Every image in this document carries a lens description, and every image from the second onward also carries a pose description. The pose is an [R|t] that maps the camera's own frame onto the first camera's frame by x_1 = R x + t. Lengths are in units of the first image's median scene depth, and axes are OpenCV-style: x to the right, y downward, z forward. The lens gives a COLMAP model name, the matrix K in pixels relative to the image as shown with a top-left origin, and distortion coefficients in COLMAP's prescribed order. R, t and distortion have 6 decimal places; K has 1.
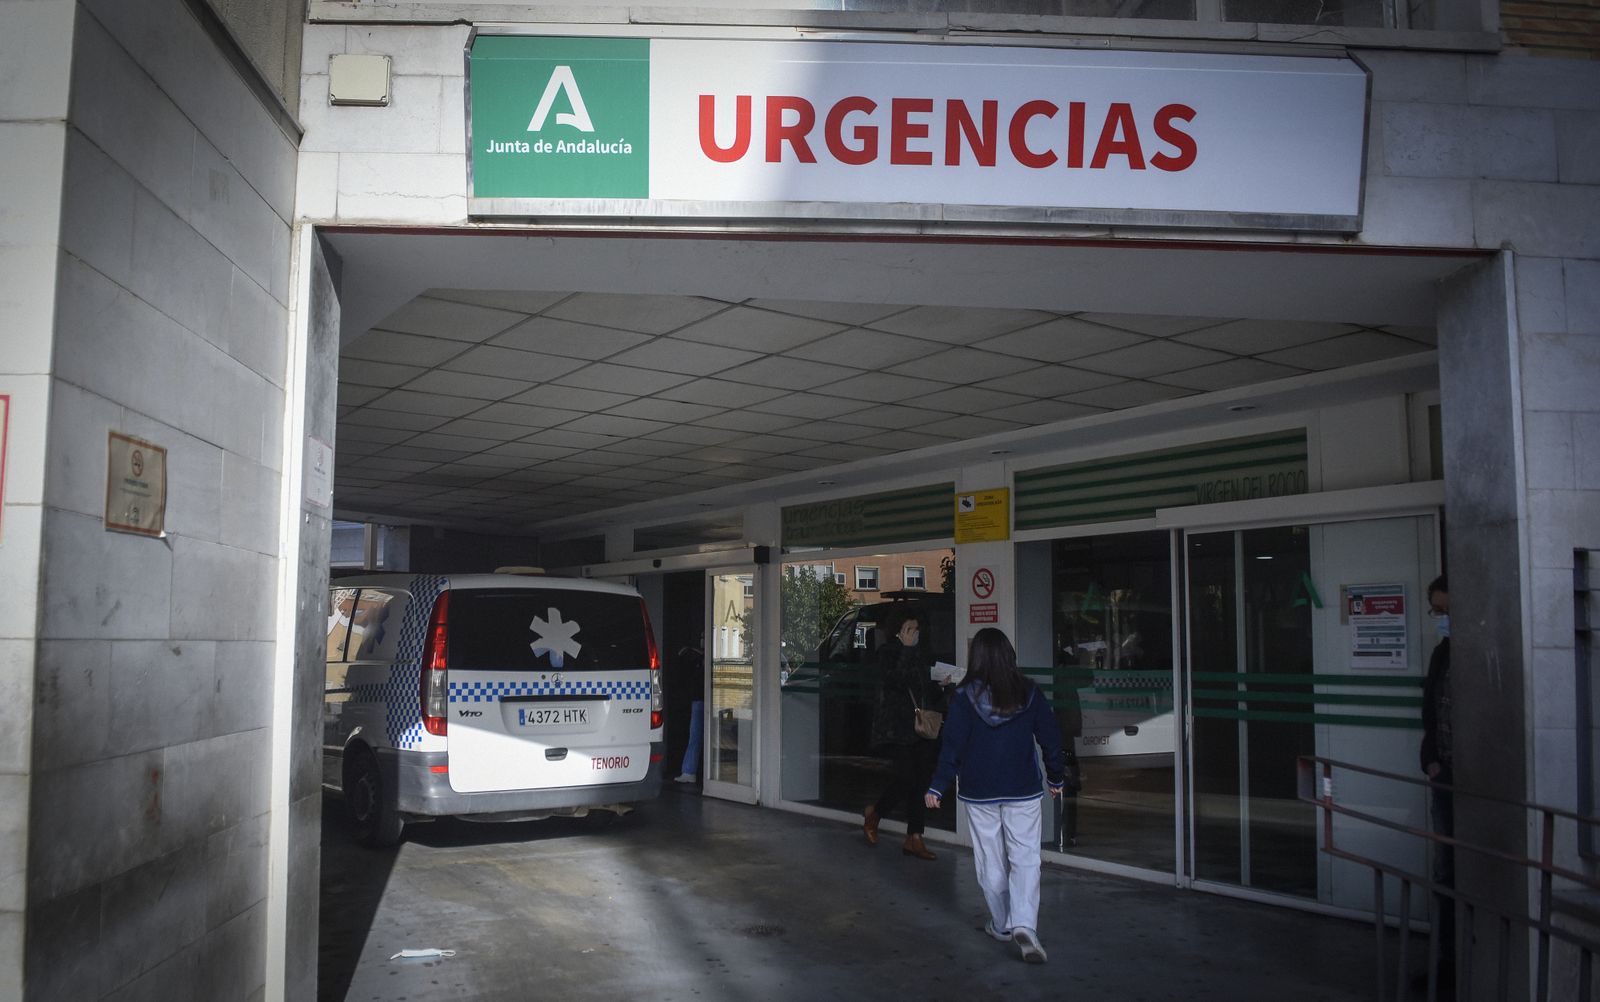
lens RADIAL K [[1260.5, 0, 799.5], [0, 1260.5, 548.2], [0, 0, 1]] dist [-0.043846, -0.008845]
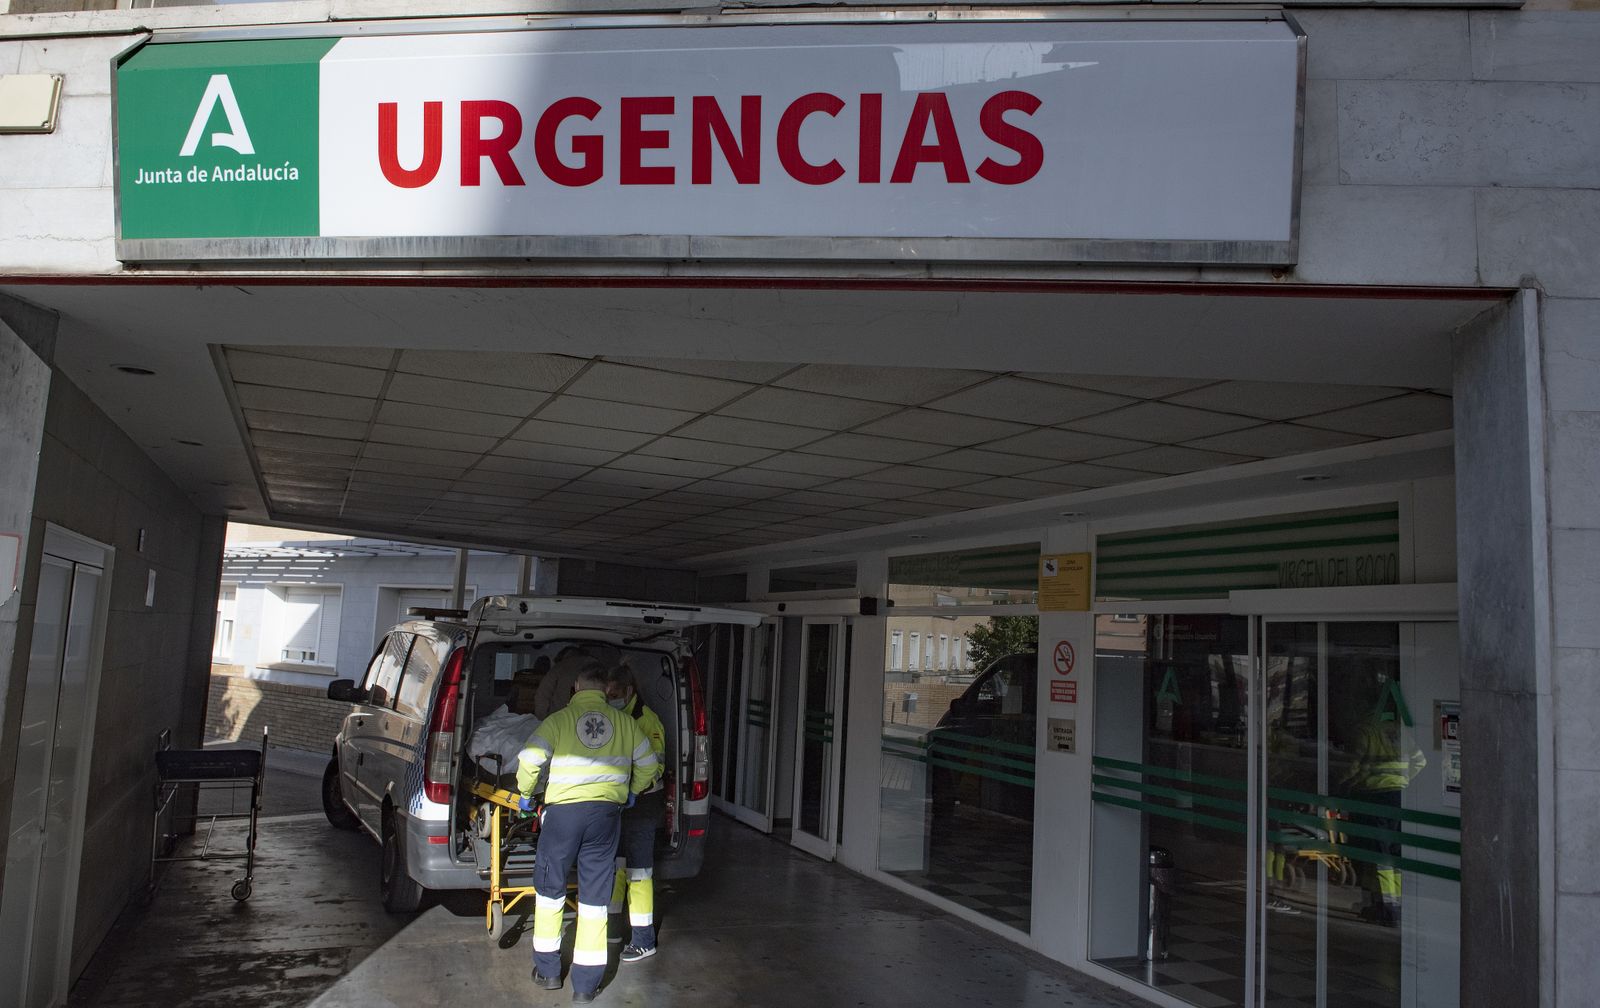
lens RADIAL K [[1230.8, 0, 800.0], [0, 1230.8, 504.0], [0, 0, 1]] dist [-0.050522, -0.002755]
pose [[0.986345, 0.021321, -0.163304, 0.300107], [-0.030950, 0.997914, -0.056647, -0.076760], [0.161755, 0.060928, 0.984948, 0.305806]]
